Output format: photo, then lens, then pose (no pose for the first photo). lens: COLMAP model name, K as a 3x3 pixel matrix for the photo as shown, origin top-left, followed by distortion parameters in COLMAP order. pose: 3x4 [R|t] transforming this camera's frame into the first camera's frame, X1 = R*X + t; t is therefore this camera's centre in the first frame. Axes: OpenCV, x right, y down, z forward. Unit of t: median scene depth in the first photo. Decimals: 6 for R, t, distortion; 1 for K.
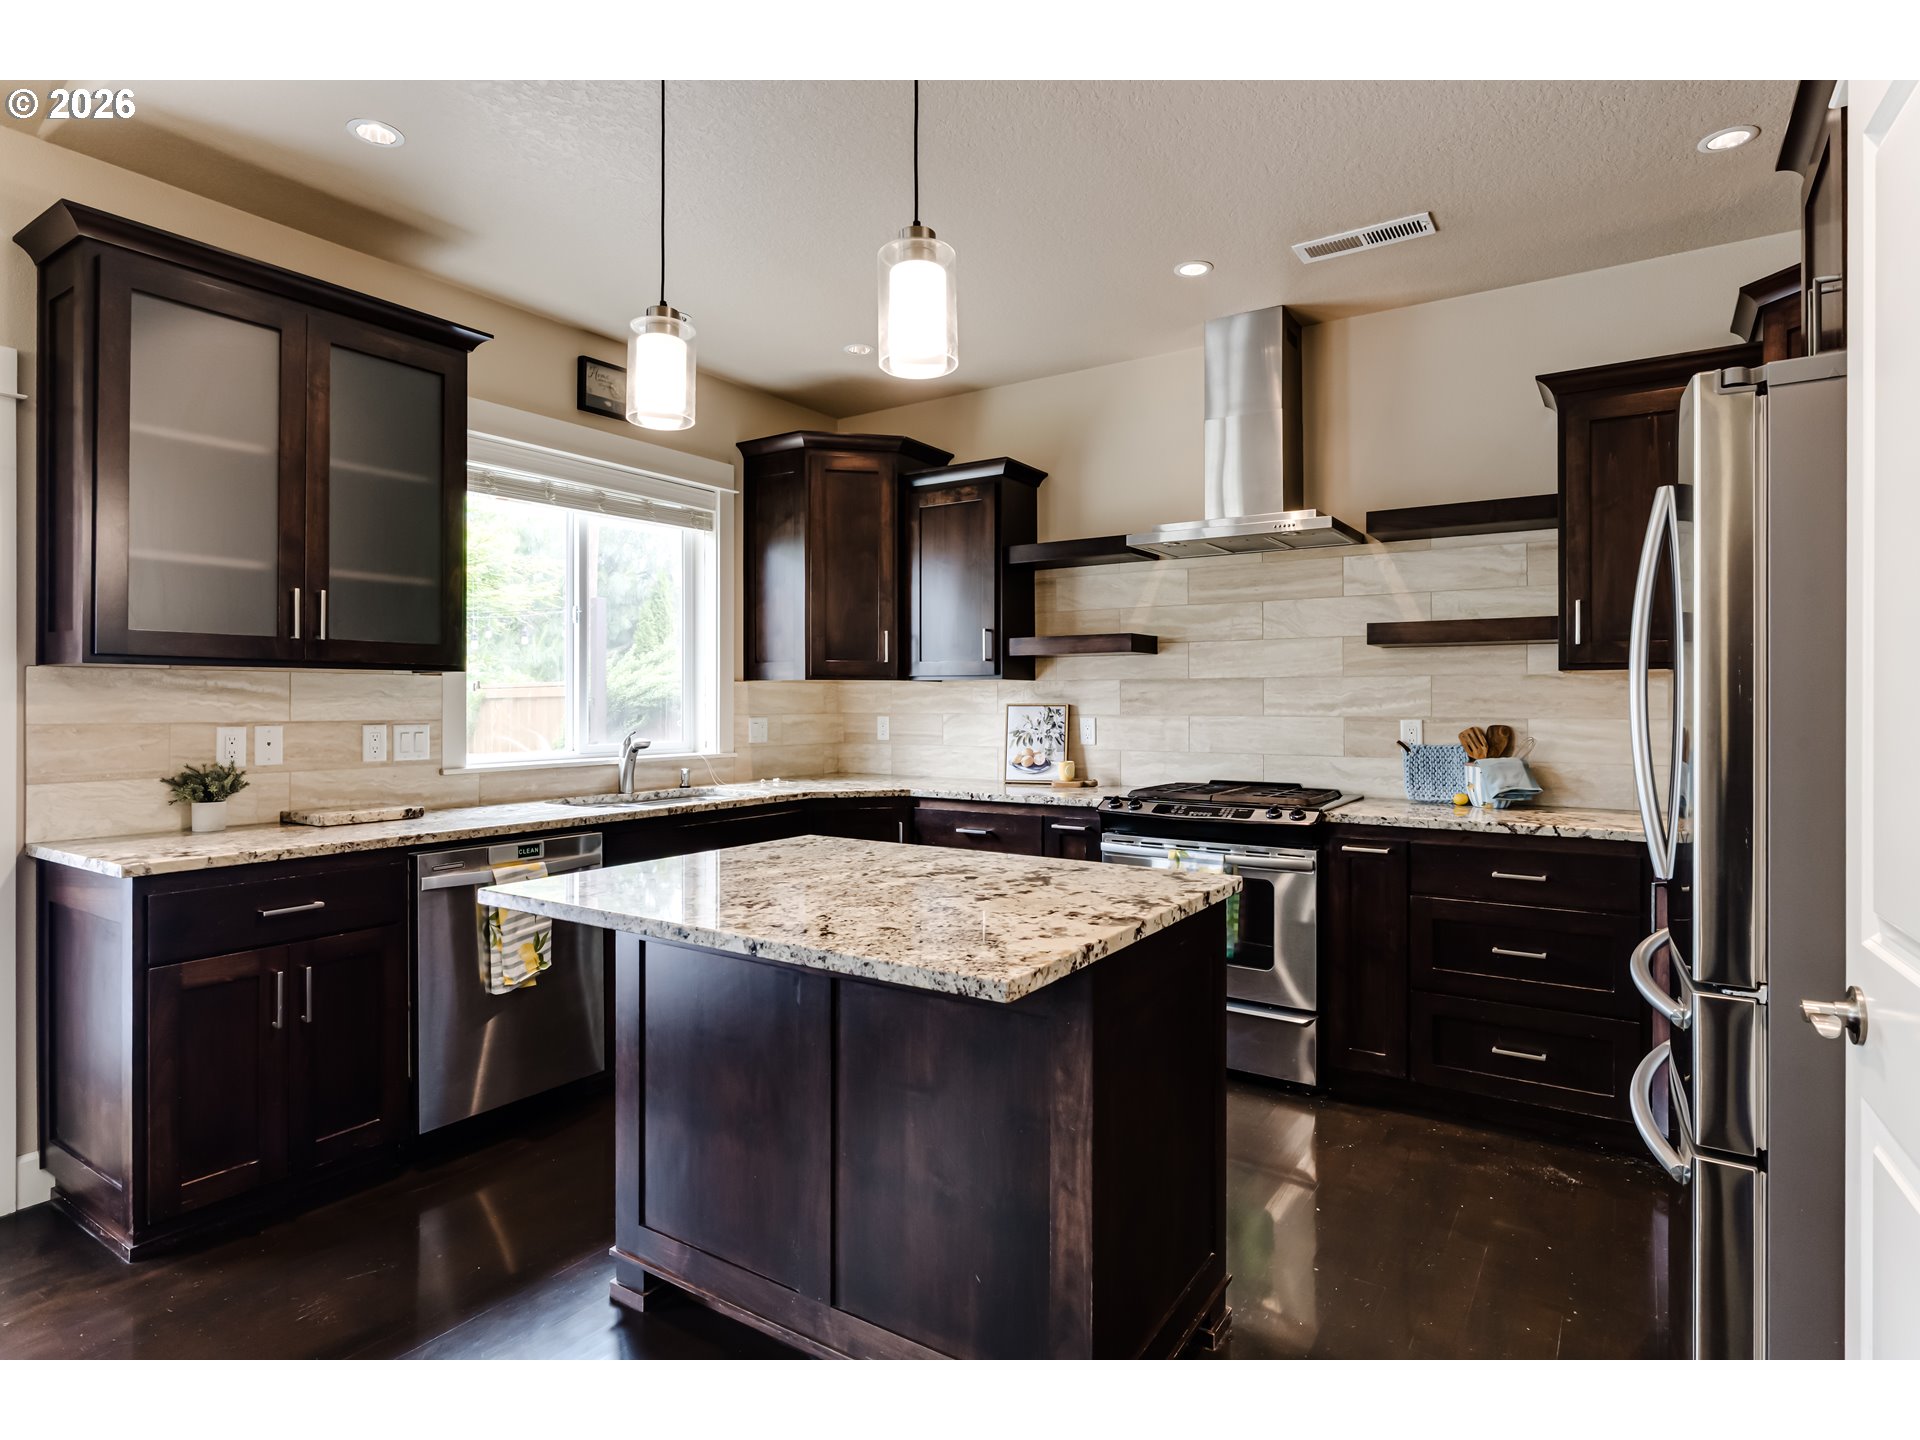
lens RADIAL K [[1025.4, 0, 959.6], [0, 1025.4, 708.6], [0, 0, 1]] dist [-0.000299, 0.001129]
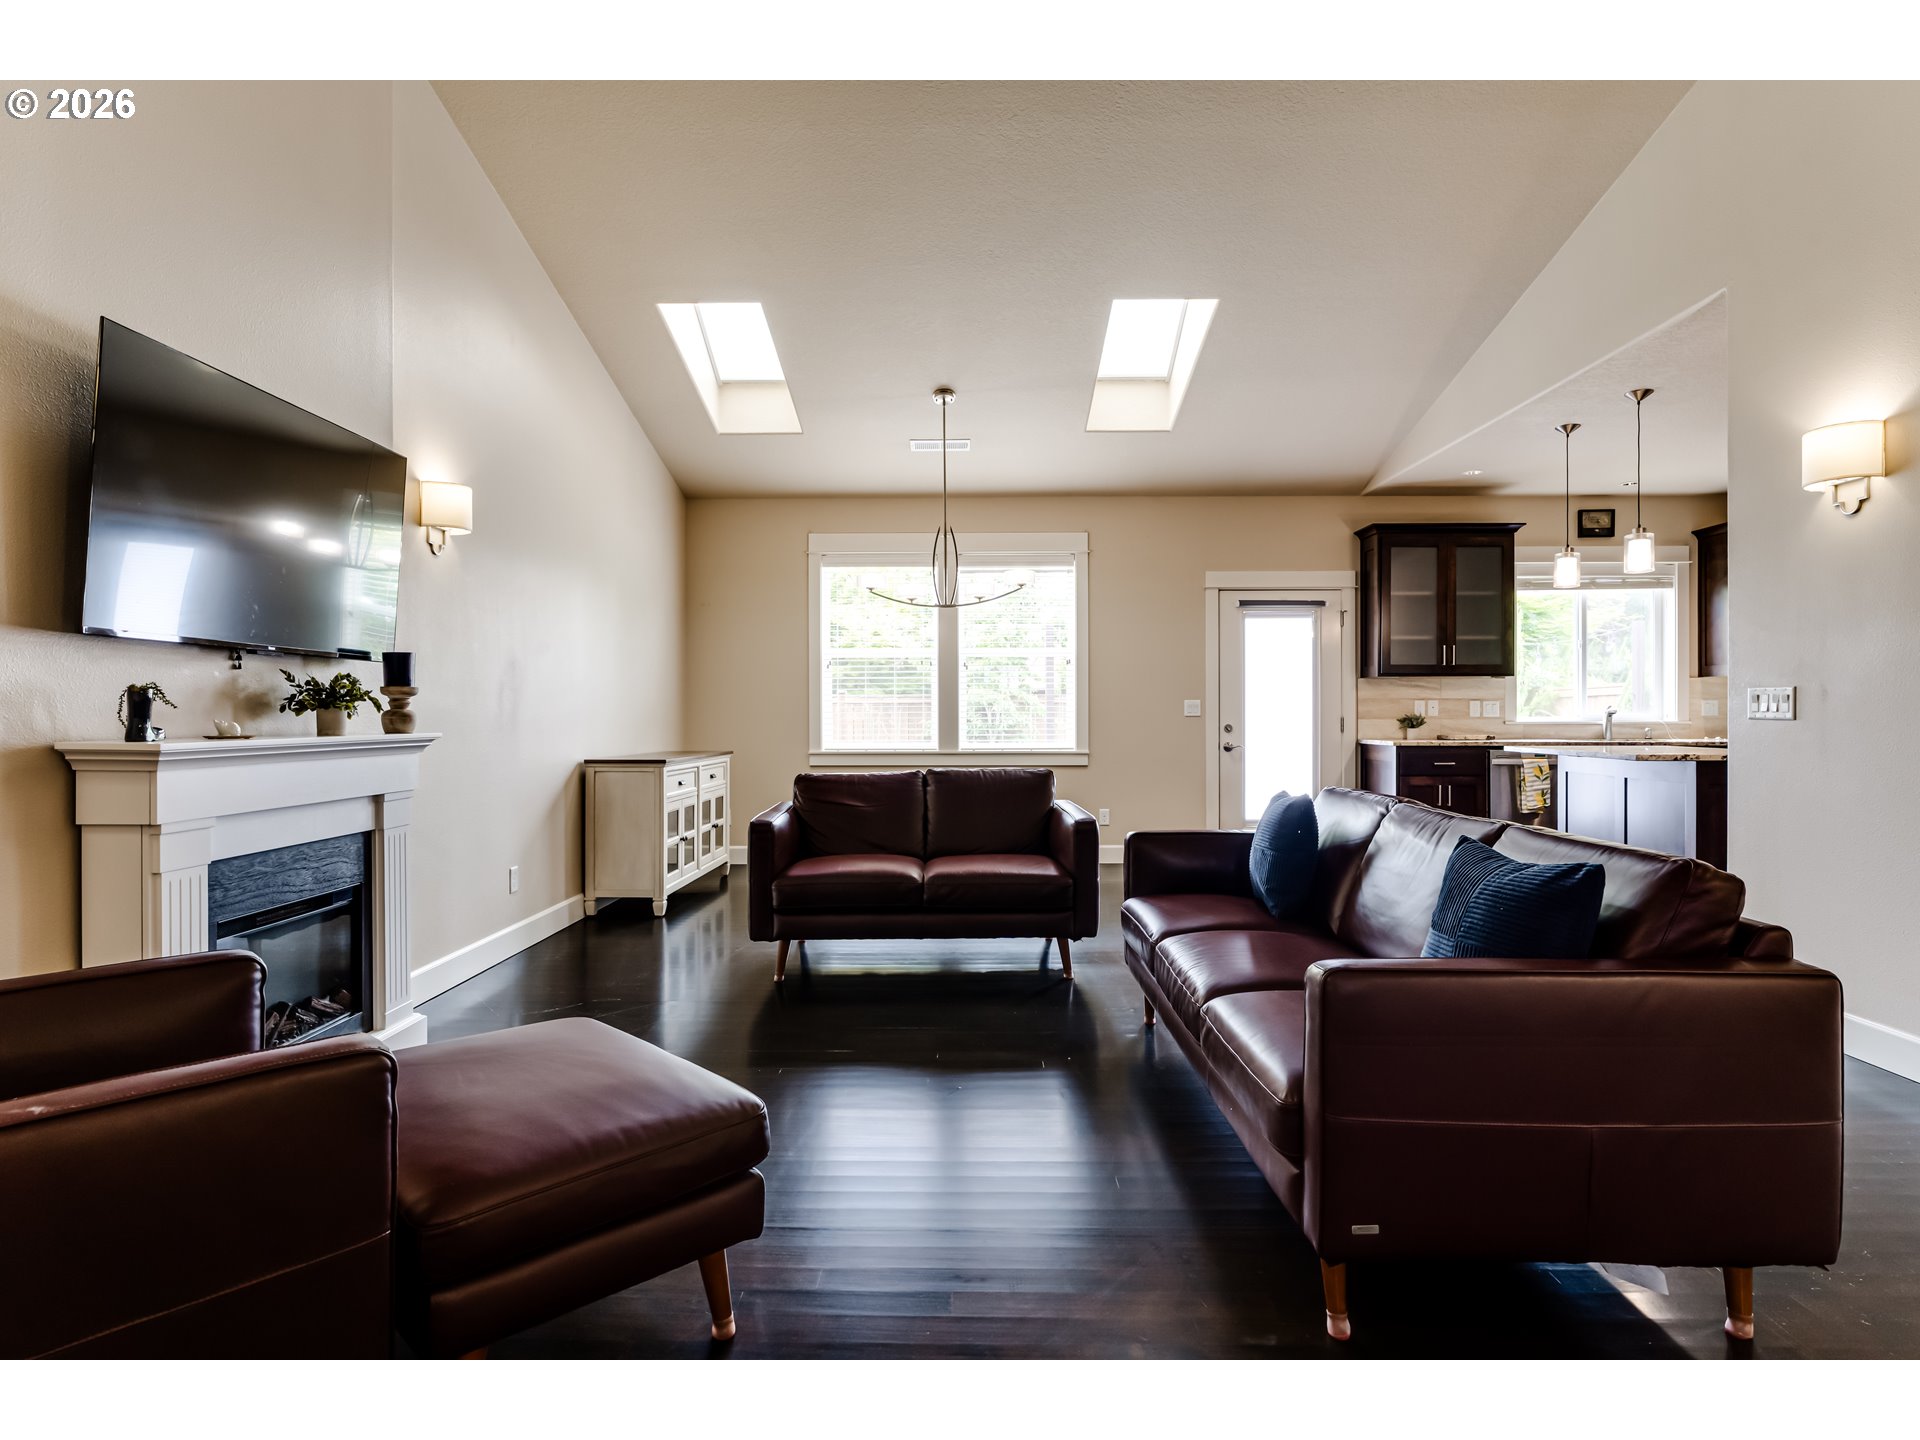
lens RADIAL K [[1025.4, 0, 959.6], [0, 1025.4, 708.6], [0, 0, 1]] dist [-0.000299, 0.001129]
pose [[0.545693, -0.004653, -0.837972, 0.685093], [-0.004040, 0.999958, -0.008183, 0.054550], [0.837976, 0.007850, 0.545651, -1.153148]]
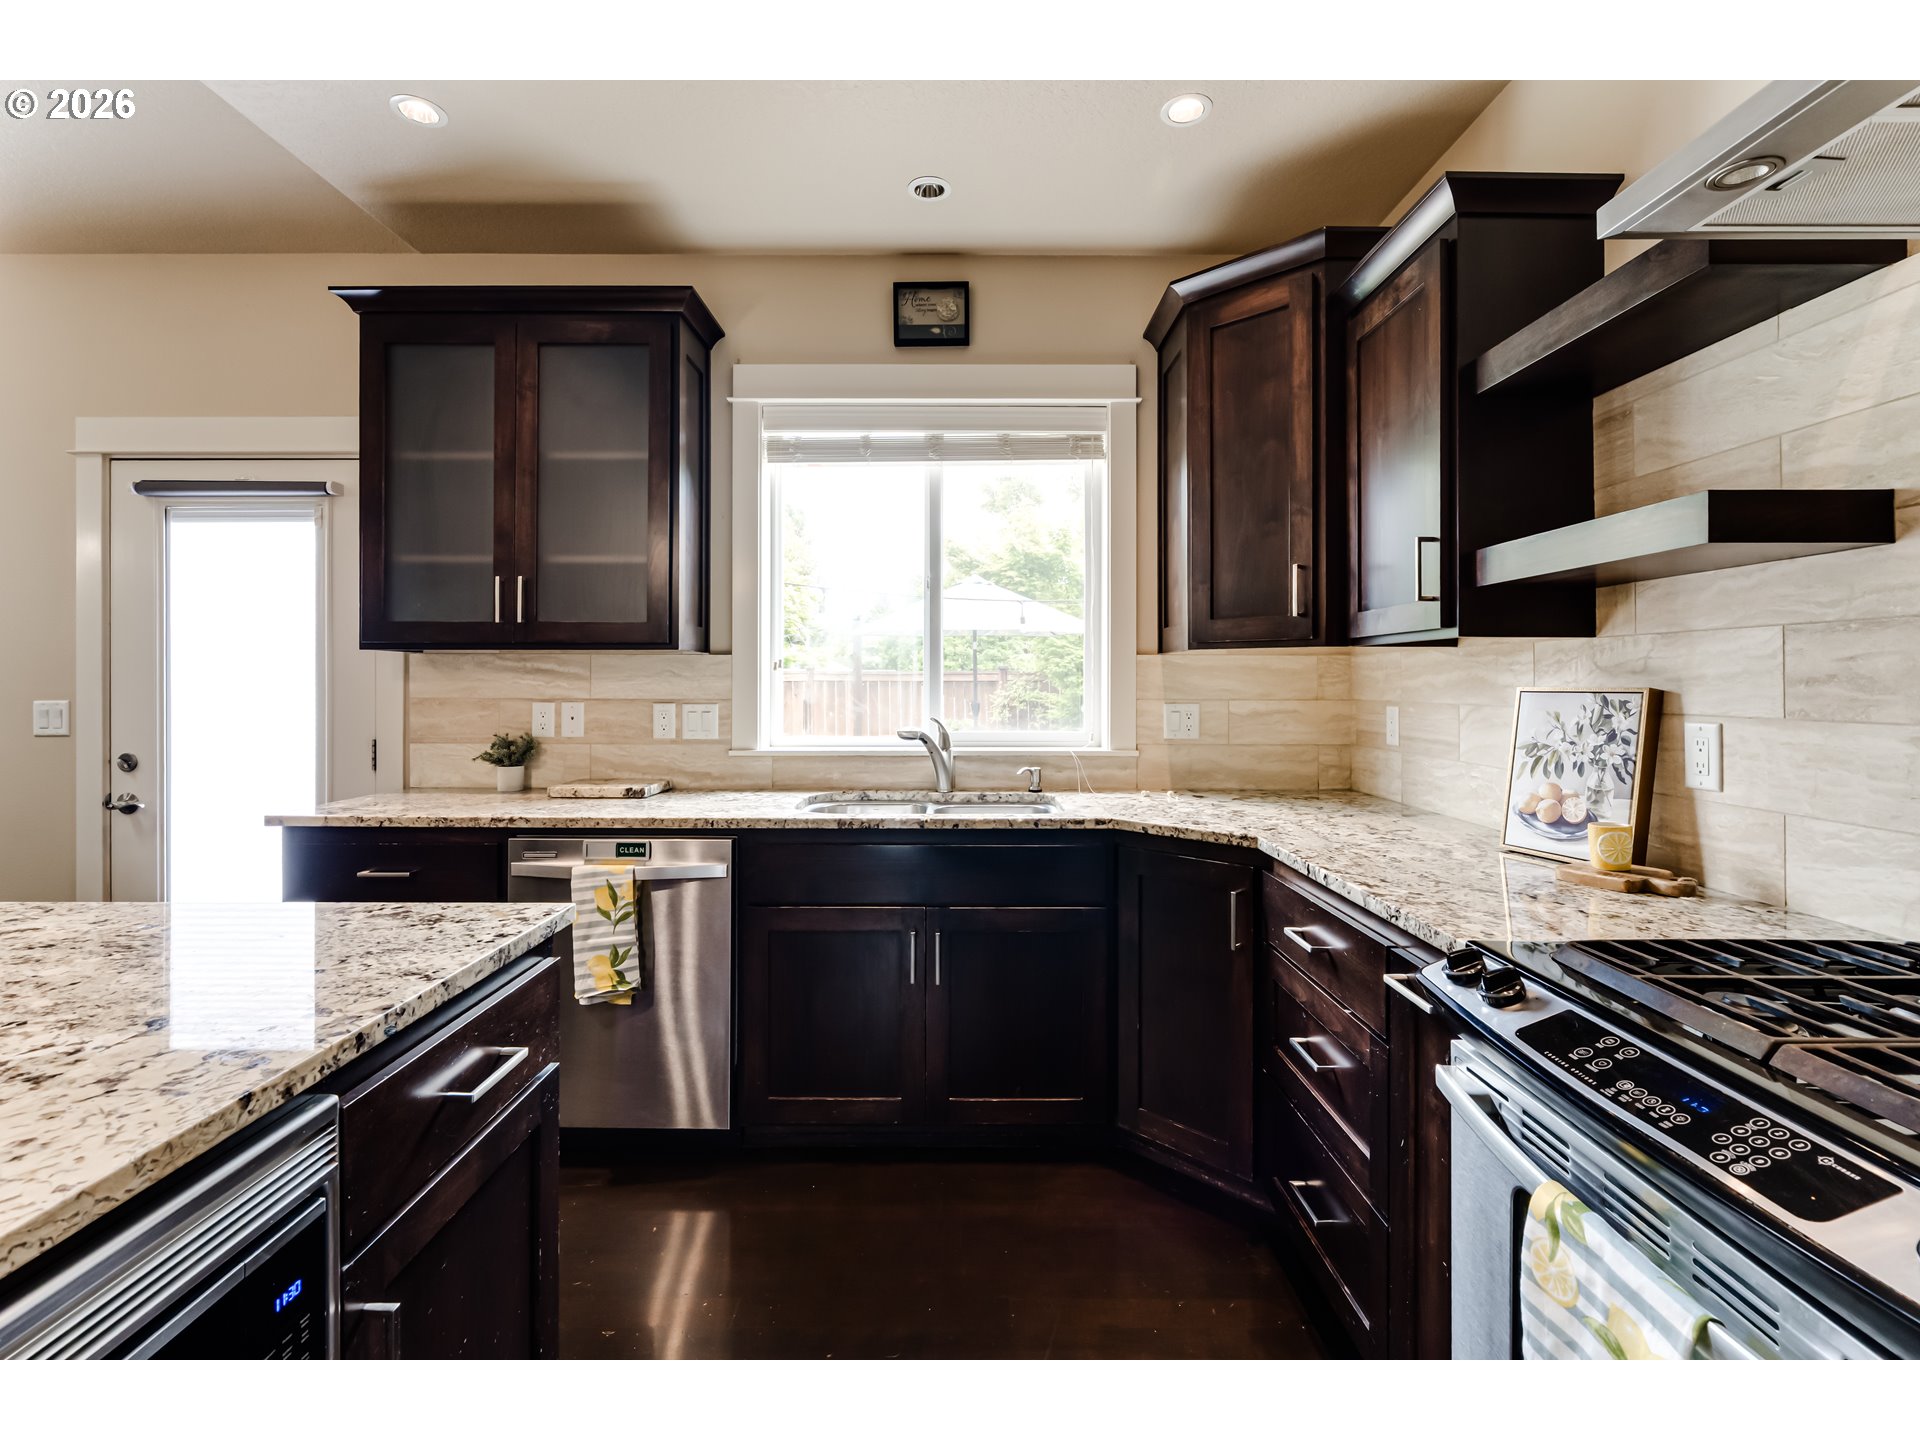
lens RADIAL K [[881.8, 0, 958.6], [0, 881.8, 683.8], [0, 0, 1]] dist [-0.003369, 0.001646]
pose [[0.552500, 0.003476, -0.833505, 0.323568], [-0.007614, 0.999971, -0.000877, -0.005219], [0.833478, 0.006831, 0.552511, 0.716557]]
